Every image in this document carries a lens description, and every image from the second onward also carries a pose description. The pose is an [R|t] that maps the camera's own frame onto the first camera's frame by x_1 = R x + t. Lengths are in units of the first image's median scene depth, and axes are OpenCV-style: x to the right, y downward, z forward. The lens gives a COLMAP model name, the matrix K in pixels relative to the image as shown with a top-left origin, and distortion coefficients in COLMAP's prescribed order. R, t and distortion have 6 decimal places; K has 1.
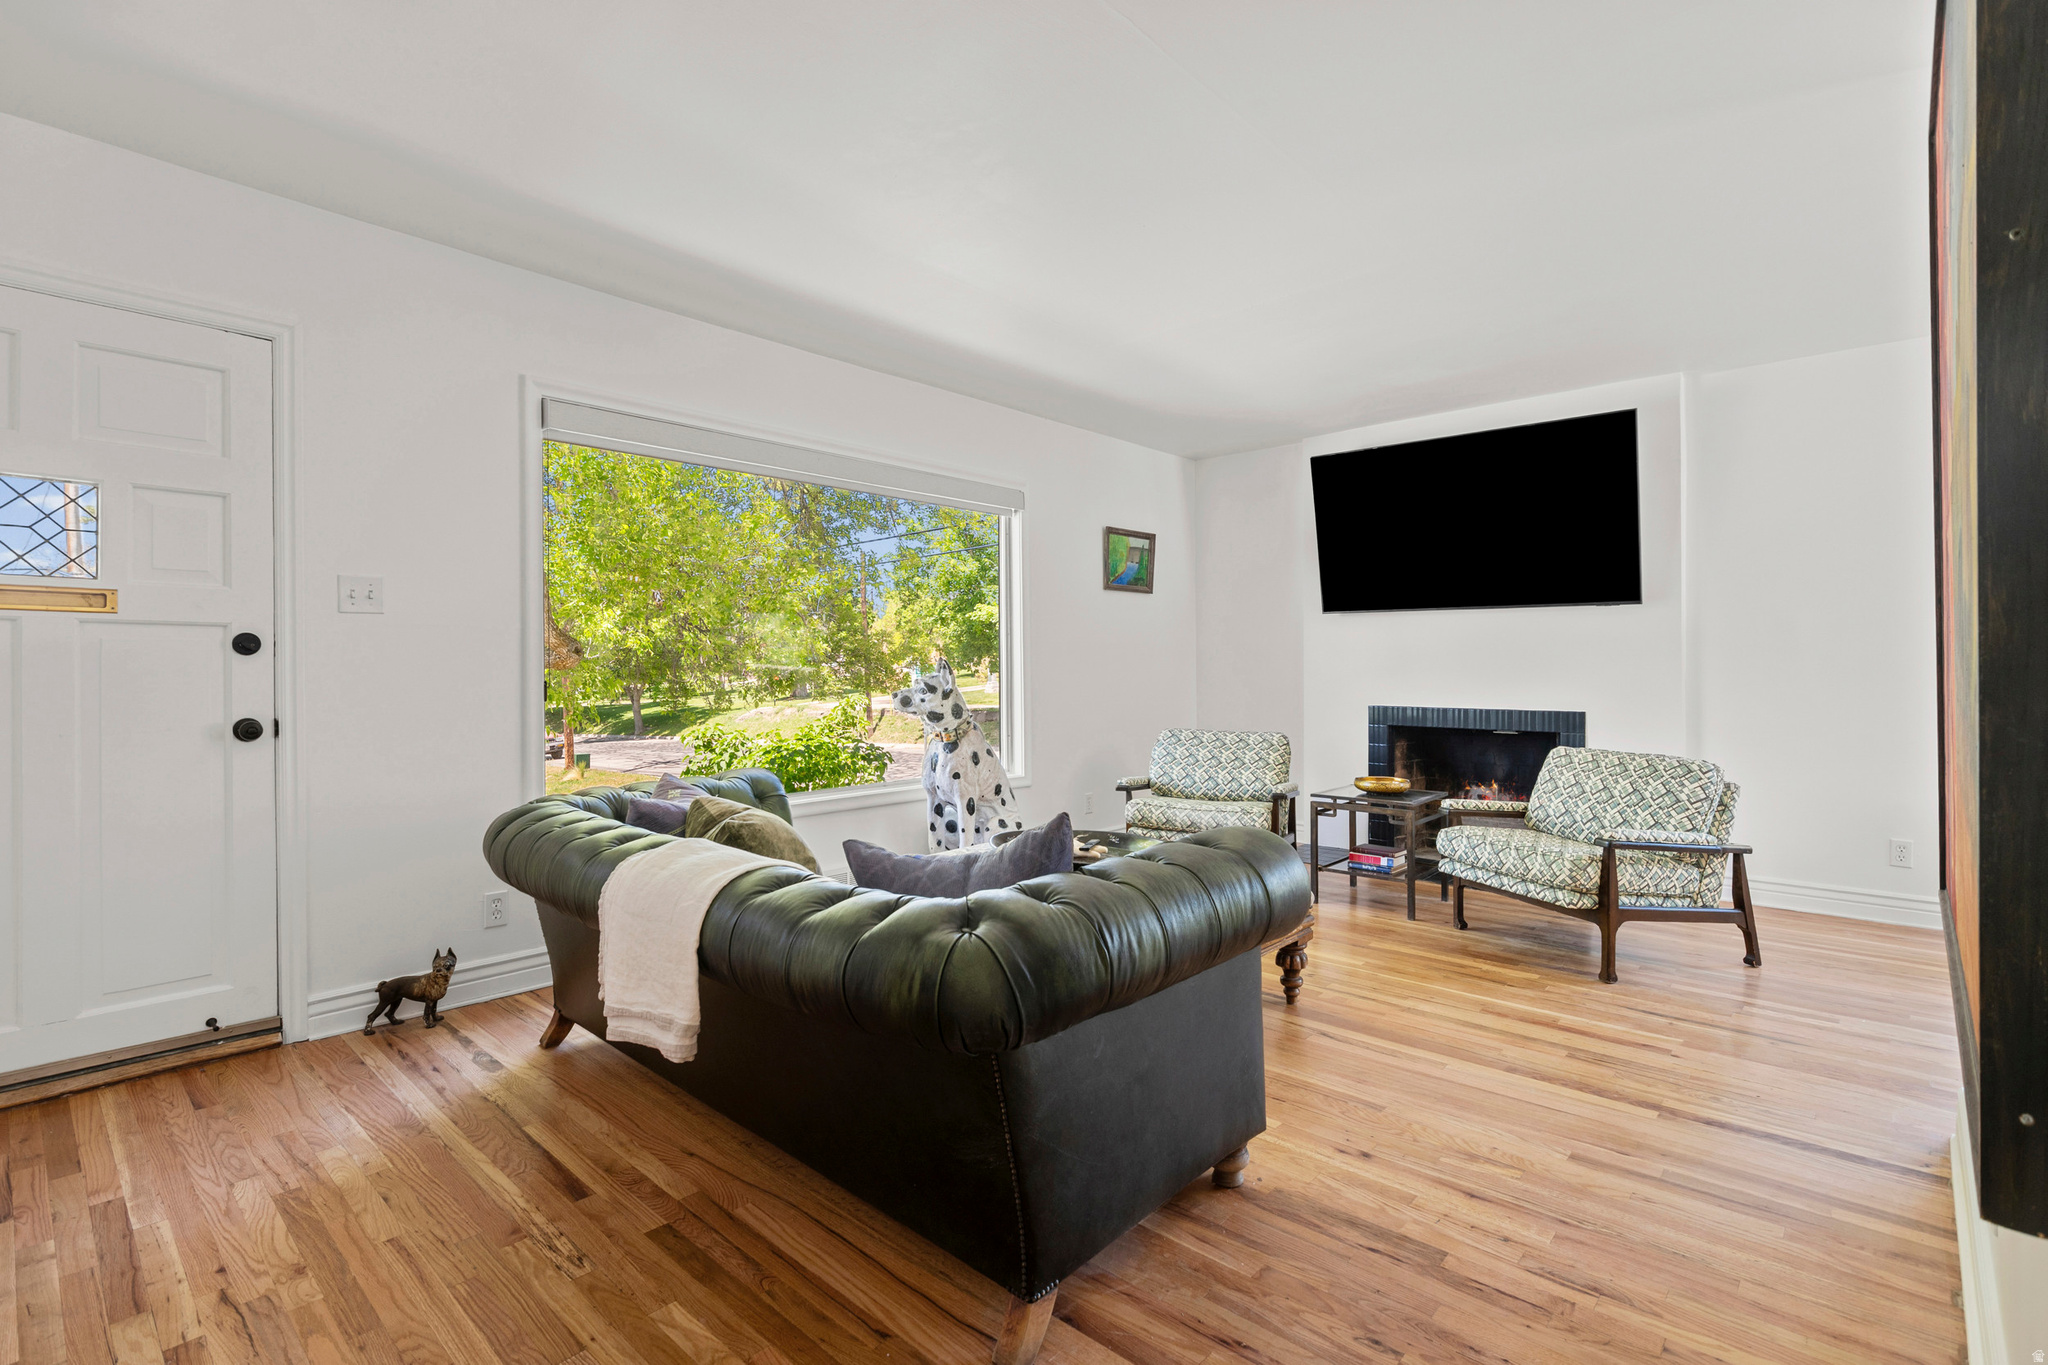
lens RADIAL K [[929.5, 0, 1010.4], [0, 929.5, 673.9], [0, 0, 1]] dist [0.000200, 0.001011]
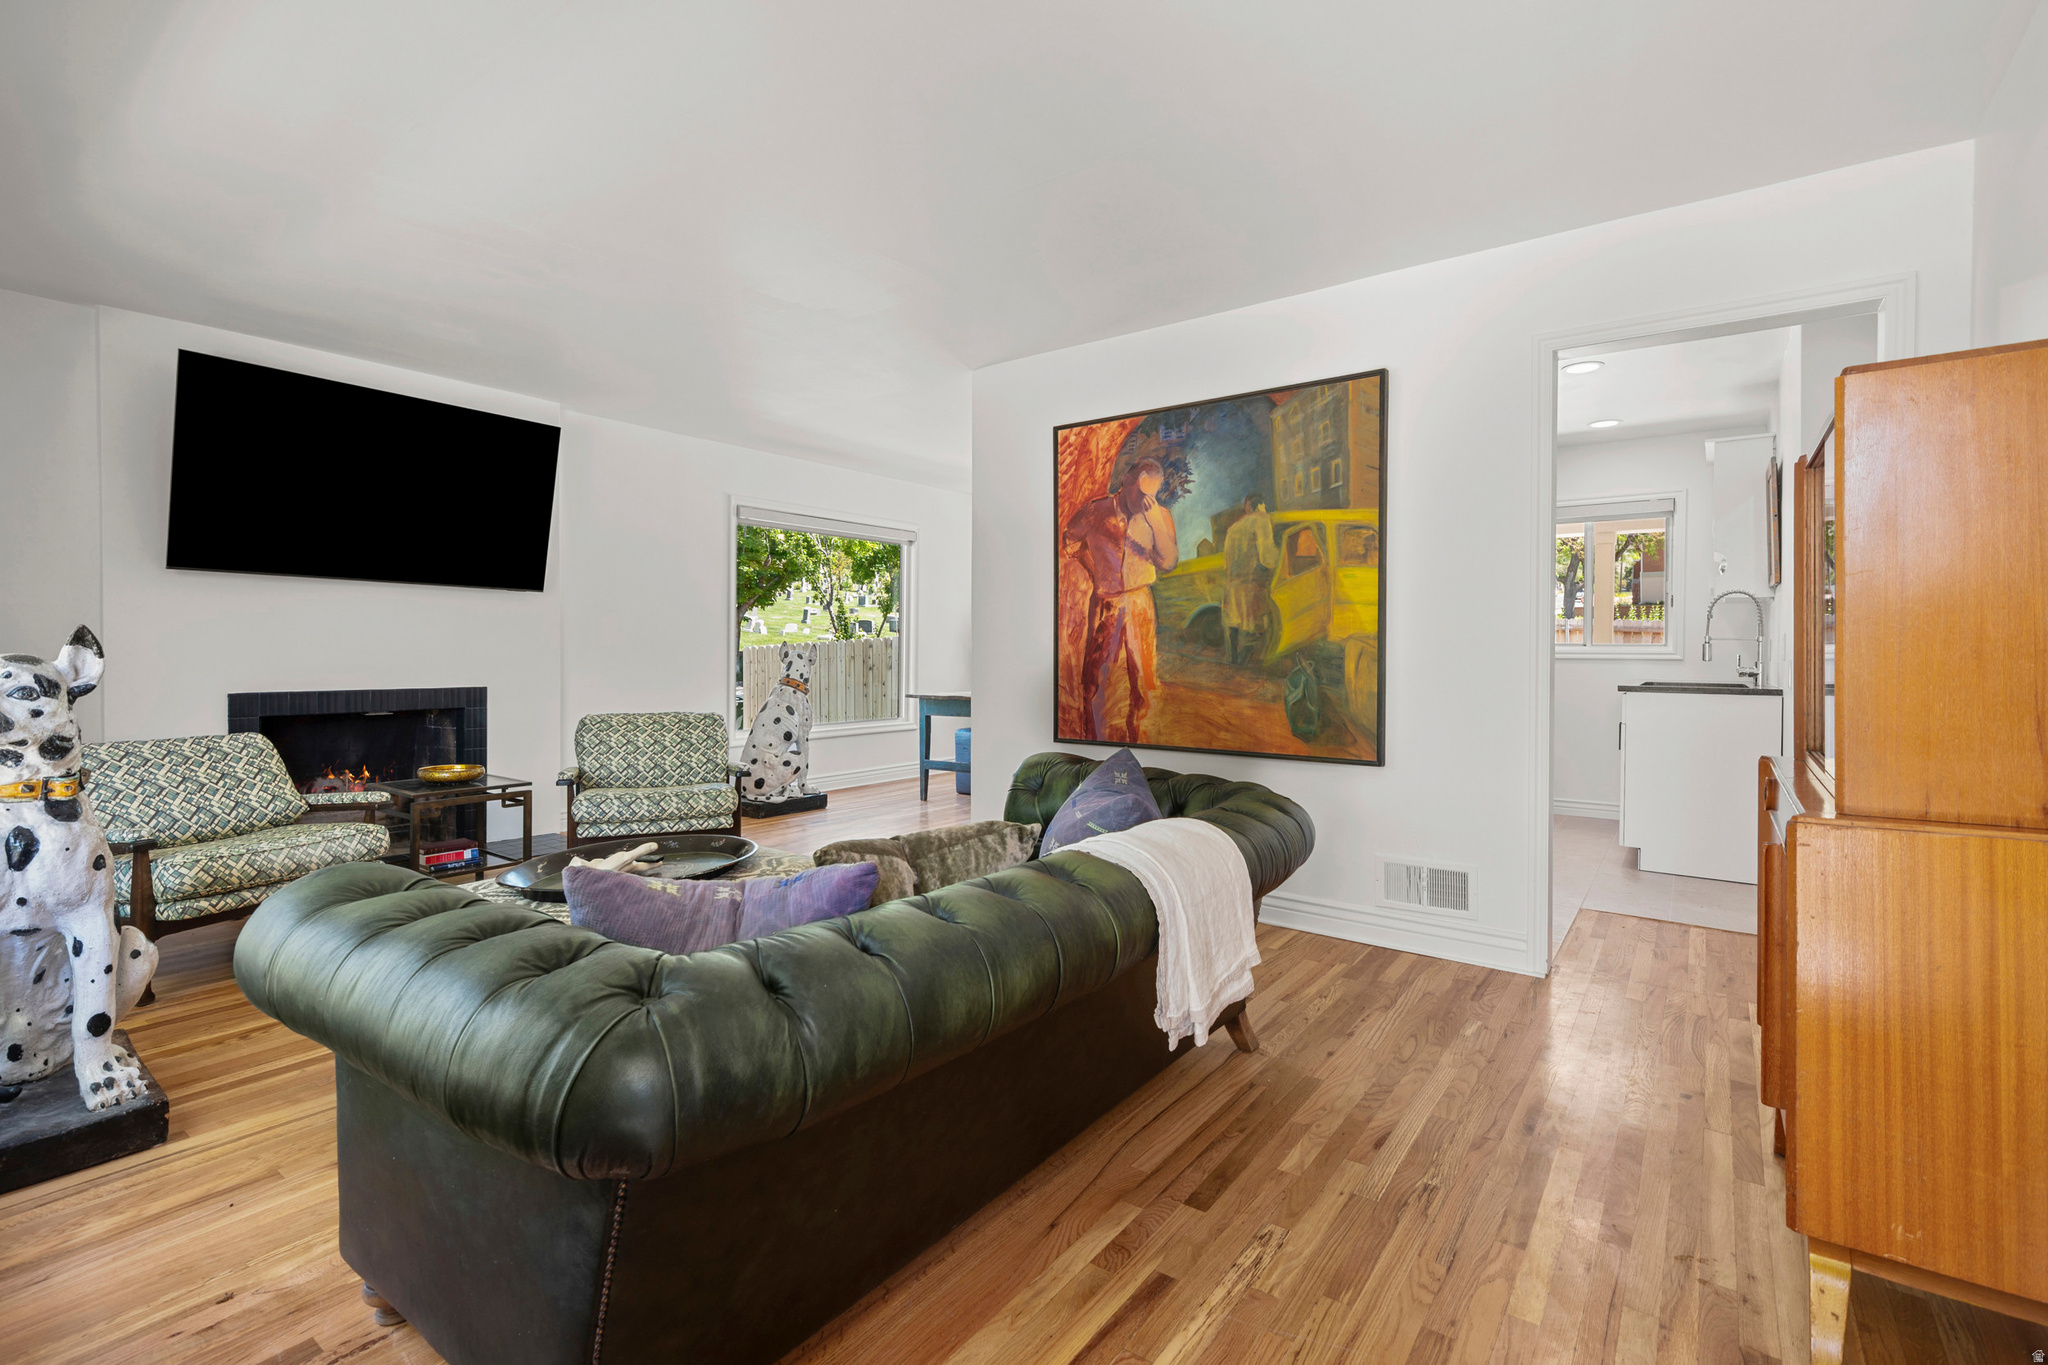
lens RADIAL K [[929.5, 0, 1014.9], [0, 929.5, 665.8], [0, 0, 1]] dist [0.000200, 0.001011]
pose [[-0.094122, -0.017981, 0.995398, -1.053694], [0.003653, 0.999824, 0.018406, -0.003314], [-0.995554, 0.005369, -0.094040, 1.003779]]
